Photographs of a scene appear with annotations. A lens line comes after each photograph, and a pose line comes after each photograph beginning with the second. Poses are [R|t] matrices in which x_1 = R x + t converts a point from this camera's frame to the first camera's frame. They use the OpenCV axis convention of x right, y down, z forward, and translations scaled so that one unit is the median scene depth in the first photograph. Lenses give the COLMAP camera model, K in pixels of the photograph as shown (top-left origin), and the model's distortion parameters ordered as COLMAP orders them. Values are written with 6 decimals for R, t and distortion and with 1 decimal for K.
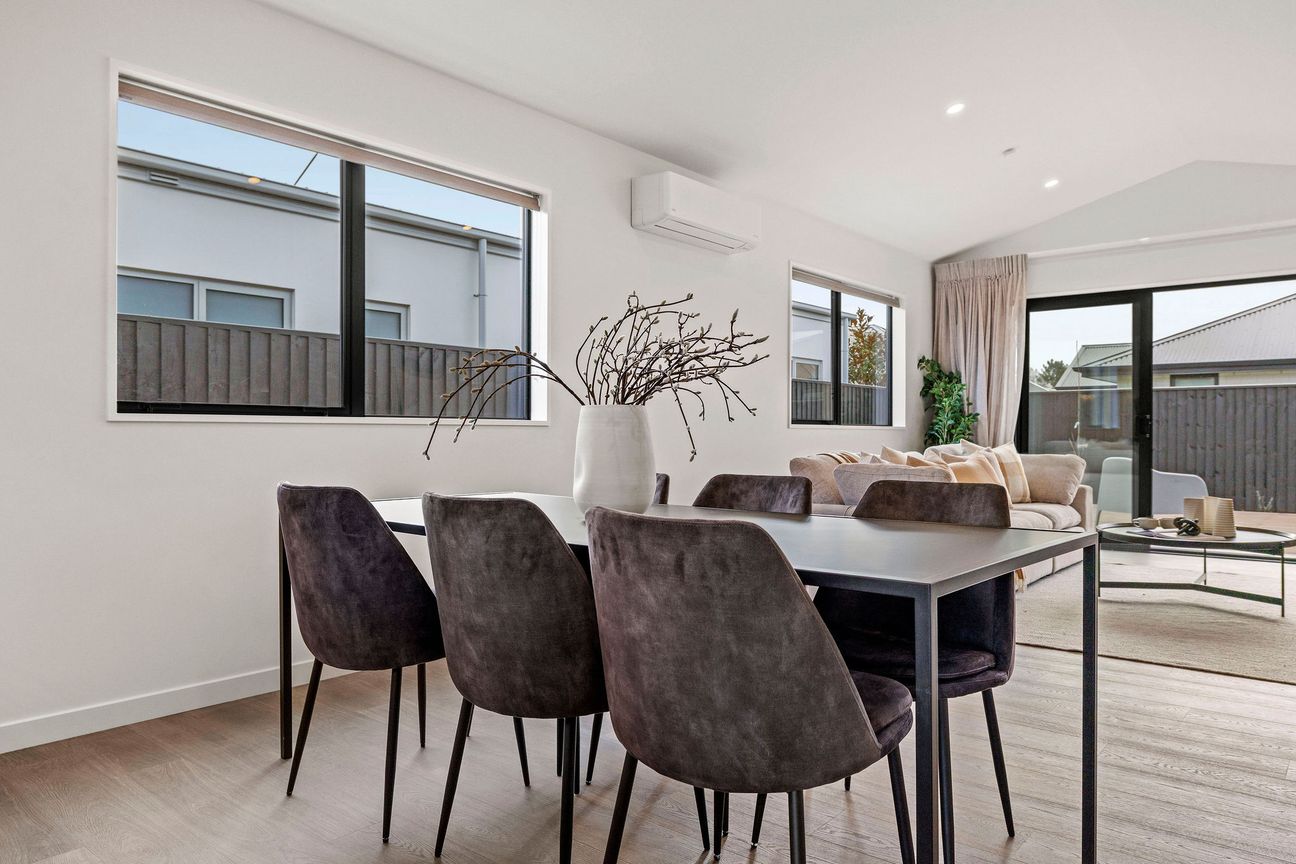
lens RADIAL K [[766.4, 0, 648.0], [0, 766.4, 432.0], [0, 0, 1]] dist [0.001085, 0.000050]
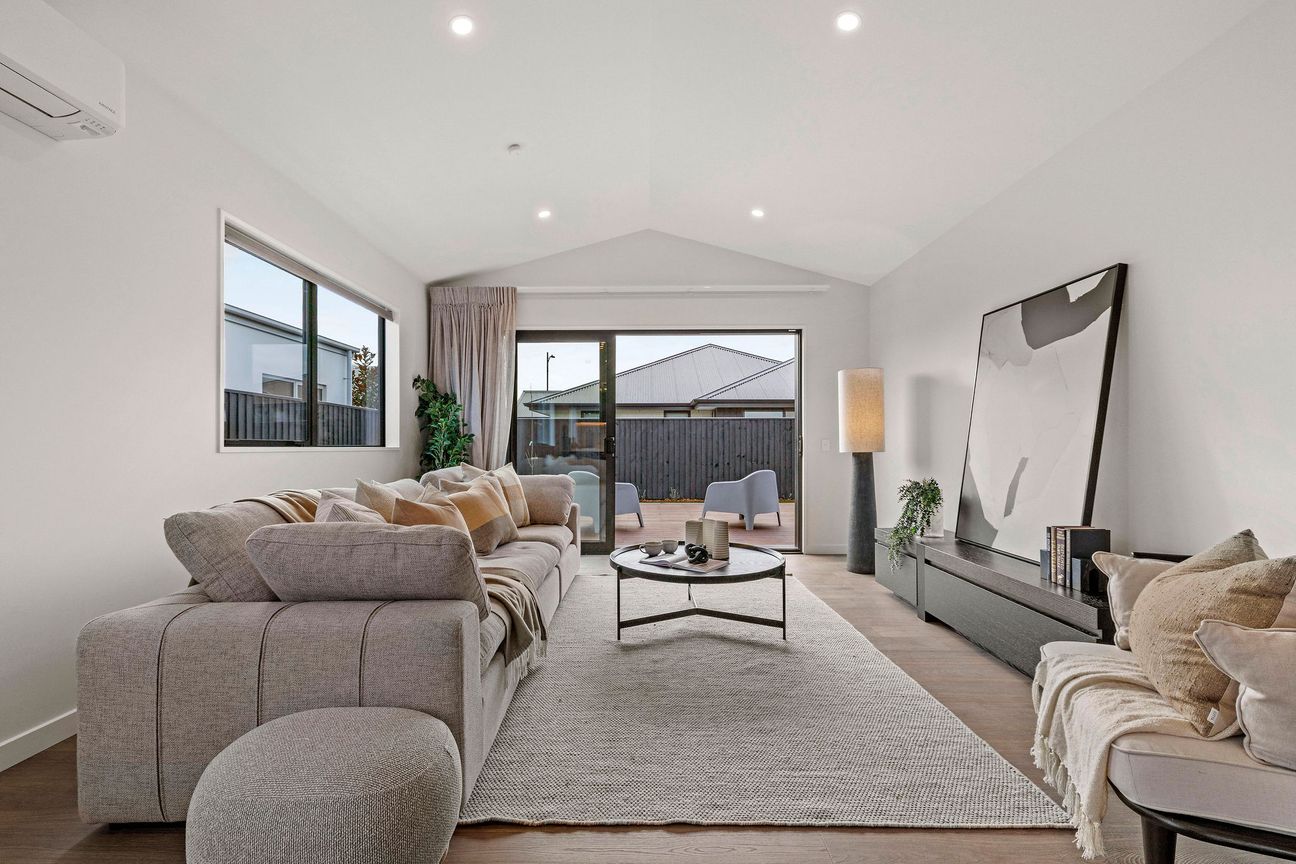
lens RADIAL K [[559.9, 0, 649.0], [0, 559.9, 441.1], [0, 0, 1]] dist [0.001512, 0.000523]
pose [[0.741005, 0.002502, 0.671495, 0.101106], [0.005311, 0.999940, -0.009587, -0.006632], [-0.671478, 0.010670, 0.740947, 0.284563]]
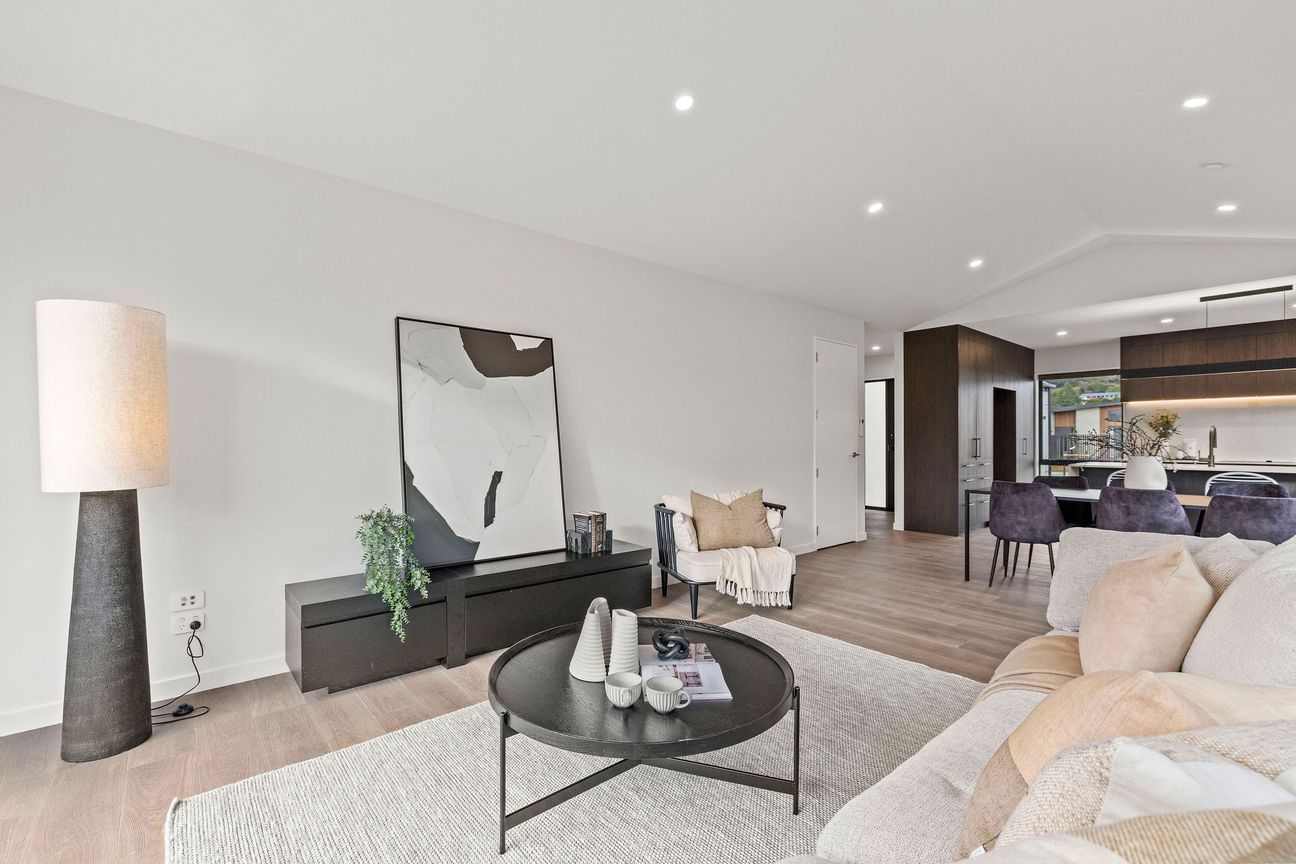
lens RADIAL K [[559.9, 0, 649.0], [0, 559.9, 441.1], [0, 0, 1]] dist [0.001512, 0.000523]
pose [[-0.993169, 0.003006, 0.116647, 0.384804], [0.003675, 0.999978, 0.005523, -0.024035], [-0.116628, 0.005914, -0.993158, 0.832720]]
